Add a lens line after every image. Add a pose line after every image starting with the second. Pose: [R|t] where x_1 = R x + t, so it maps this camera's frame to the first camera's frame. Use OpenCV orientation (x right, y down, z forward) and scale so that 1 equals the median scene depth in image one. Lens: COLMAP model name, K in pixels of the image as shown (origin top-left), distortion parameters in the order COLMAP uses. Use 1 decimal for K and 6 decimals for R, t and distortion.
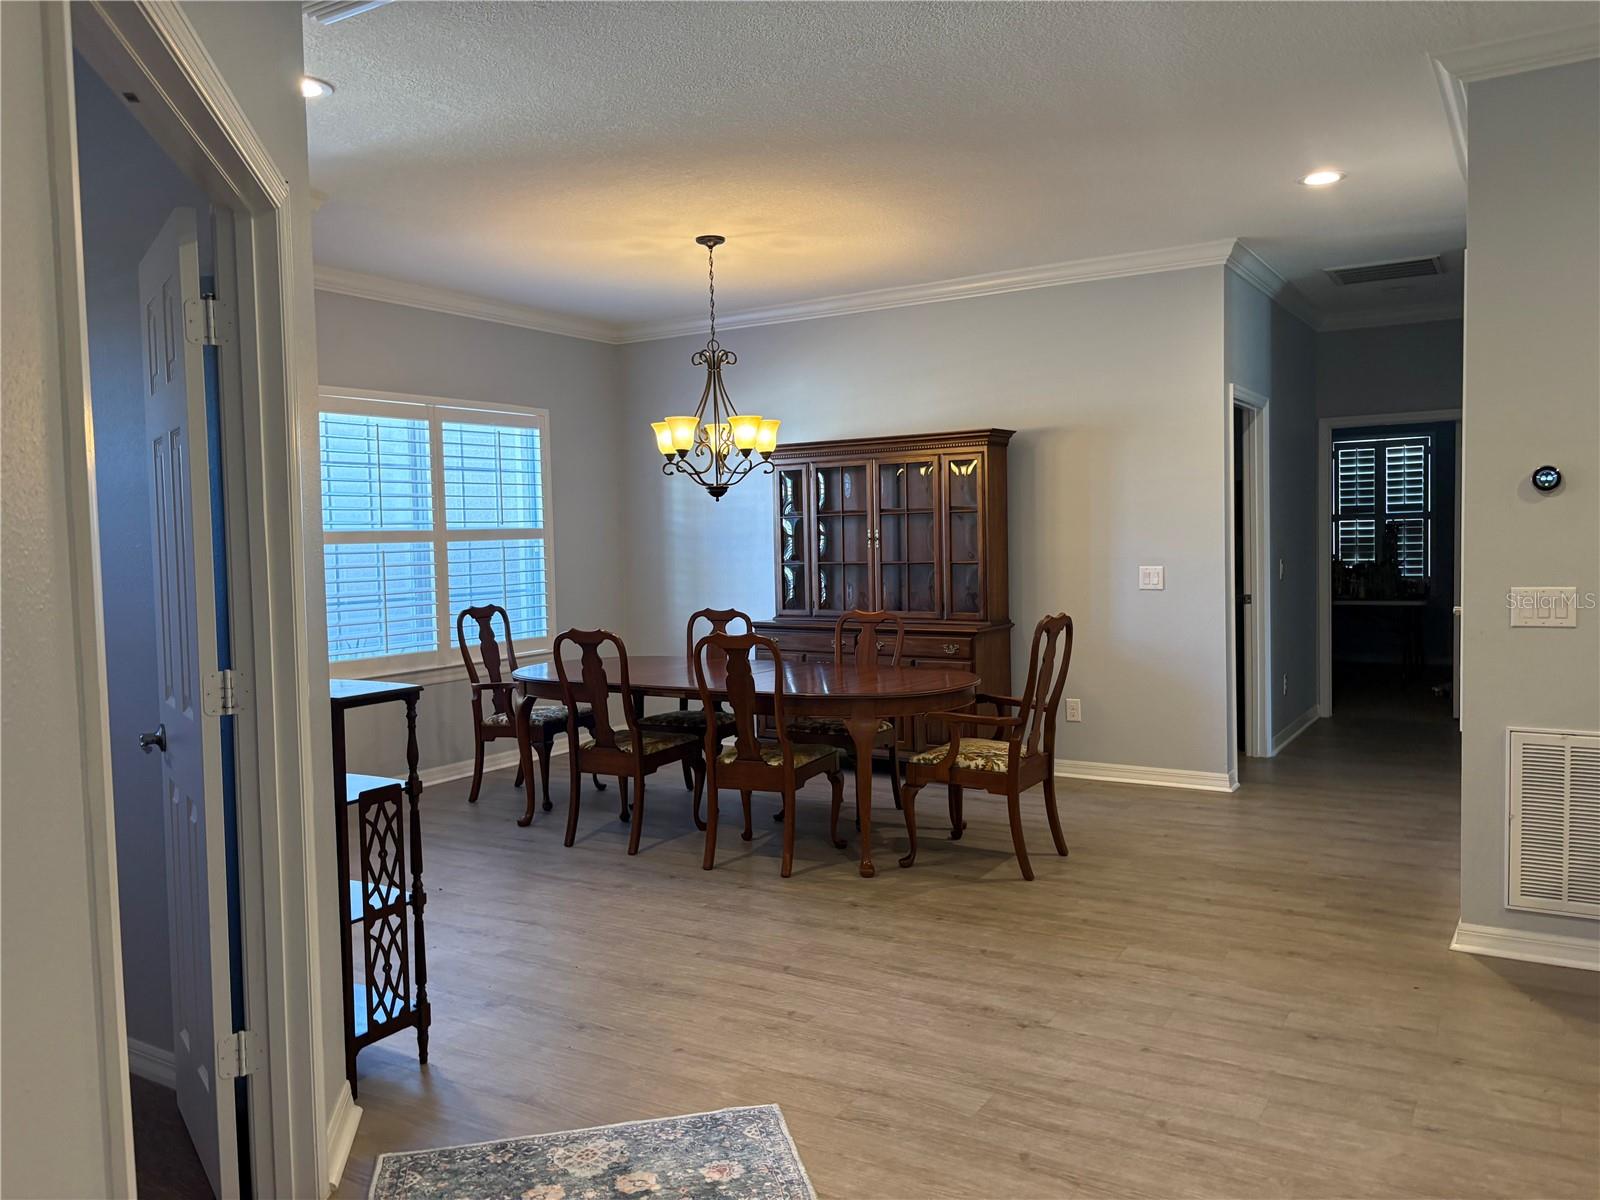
lens RADIAL K [[1202.7, 0, 818.3], [0, 1202.7, 602.6], [0, 0, 1]] dist [0.008226, -0.030805]
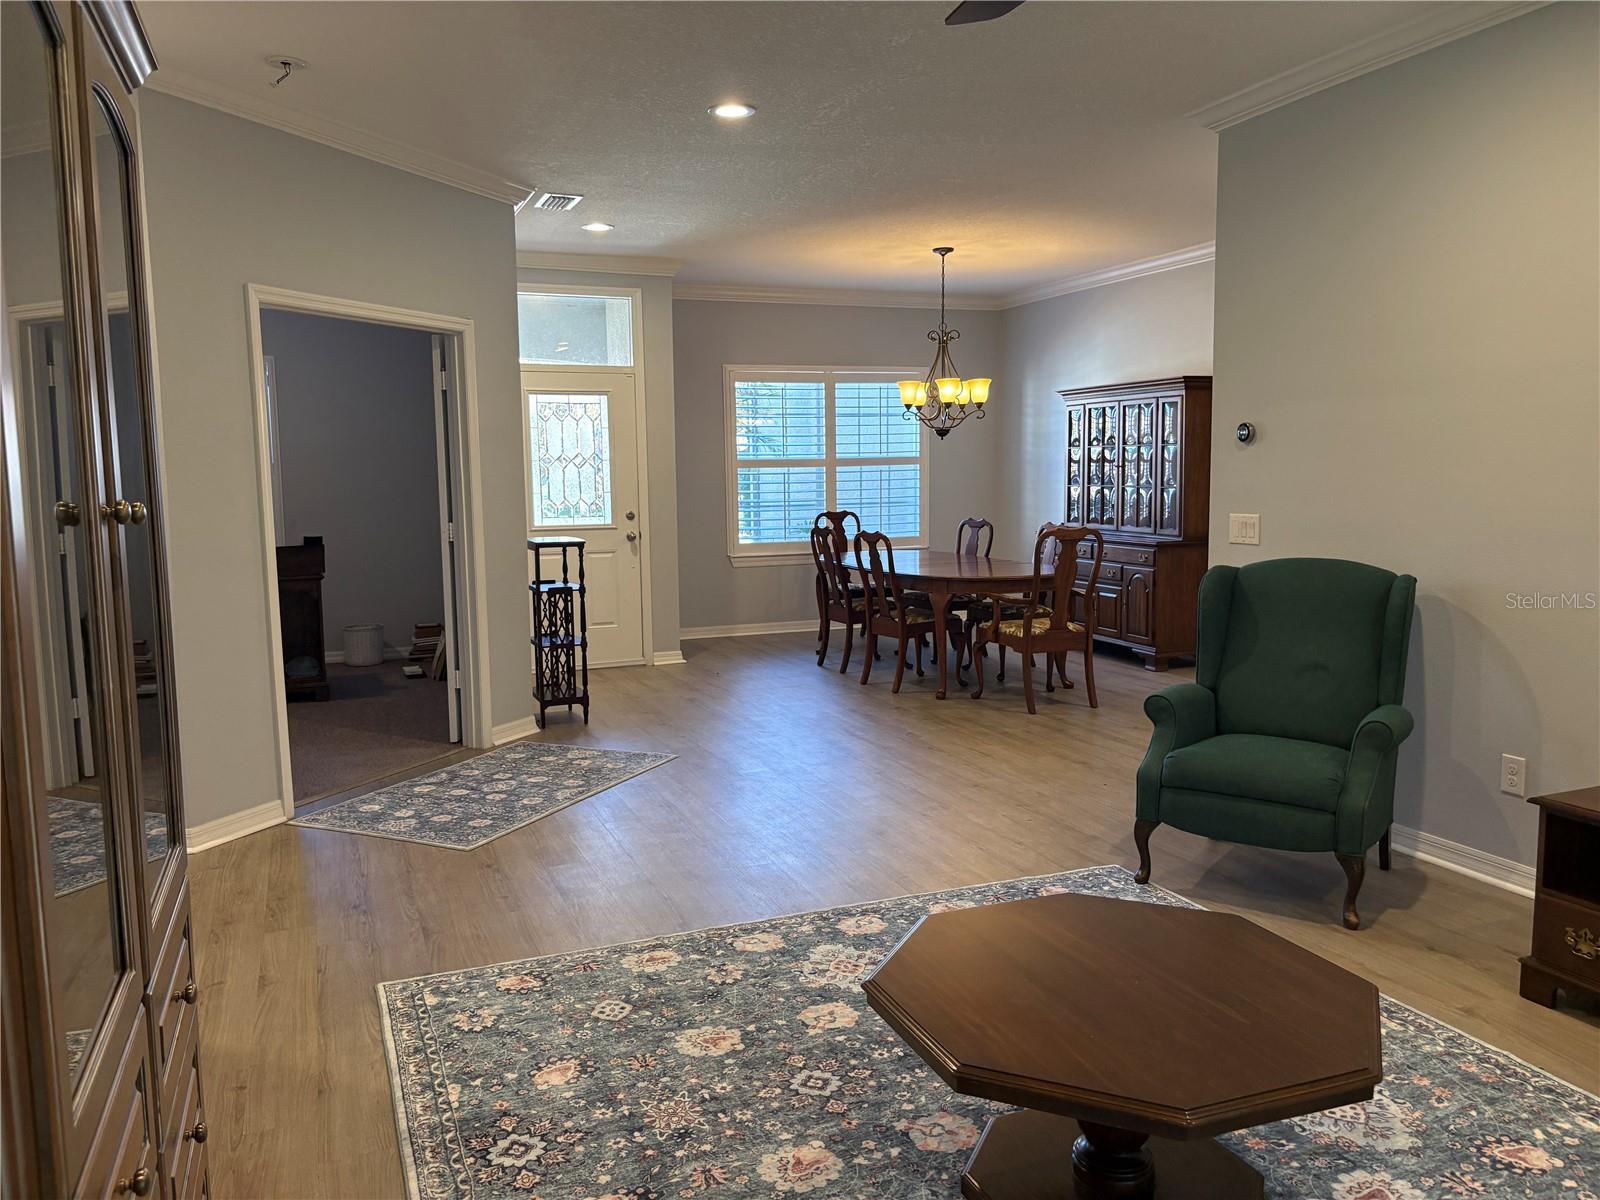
lens RADIAL K [[1220.0, 0, 800.0], [0, 1220.0, 600.0], [0, 0, 1]] dist [0.043060, -0.060328]
pose [[0.795444, 0.072951, -0.601620, 0.651650], [-0.034171, 0.996548, 0.075658, -0.000508], [0.605062, -0.039624, 0.795192, -0.236260]]
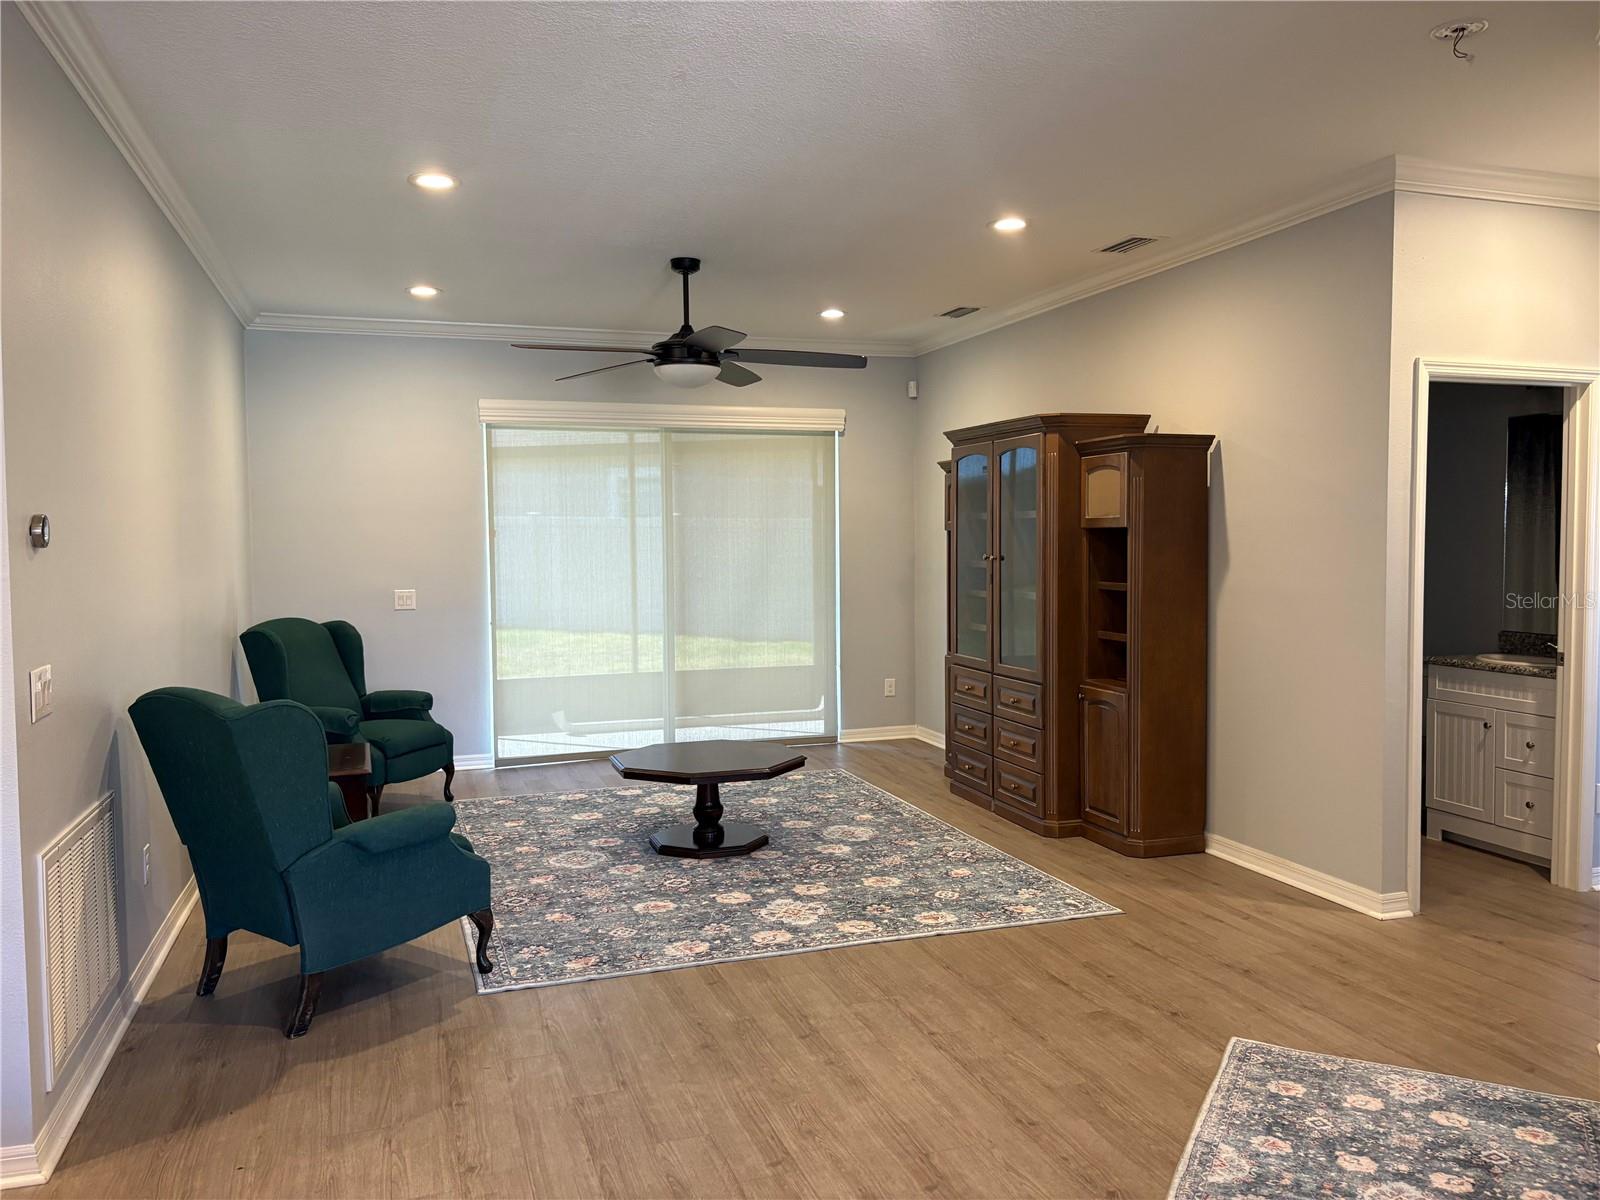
lens RADIAL K [[1220.0, 0, 800.0], [0, 1220.0, 600.0], [0, 0, 1]] dist [0.043060, -0.060328]
pose [[-0.760141, -0.009768, 0.649684, -0.186231], [0.059797, 0.994592, 0.084917, -0.058590], [-0.647000, 0.103398, -0.755447, 0.807619]]
